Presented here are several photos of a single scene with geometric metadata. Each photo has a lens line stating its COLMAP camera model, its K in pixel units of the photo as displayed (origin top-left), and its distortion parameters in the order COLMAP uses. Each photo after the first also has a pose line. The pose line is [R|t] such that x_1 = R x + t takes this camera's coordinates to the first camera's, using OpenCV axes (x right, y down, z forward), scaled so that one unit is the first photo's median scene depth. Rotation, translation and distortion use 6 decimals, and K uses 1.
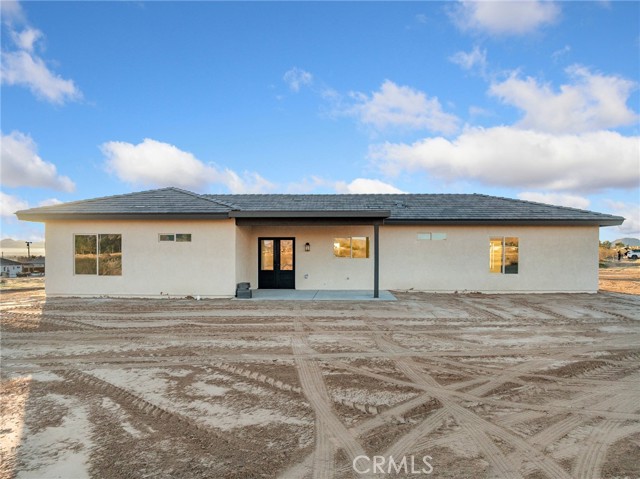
lens RADIAL K [[455.9, 0, 323.1], [0, 455.9, 241.5], [0, 0, 1]] dist [-0.038830, 0.000218]
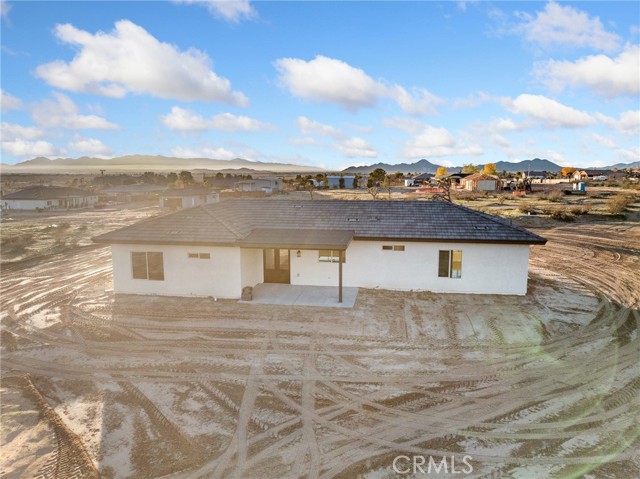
lens RADIAL K [[447.2, 0, 323.8], [0, 447.2, 217.3], [0, 0, 1]] dist [-0.032399, -0.002142]
pose [[0.992609, 0.010353, -0.120910, 0.413727], [0.006024, 0.990922, 0.134300, -0.569162], [0.121203, -0.134036, 0.983537, -0.547390]]
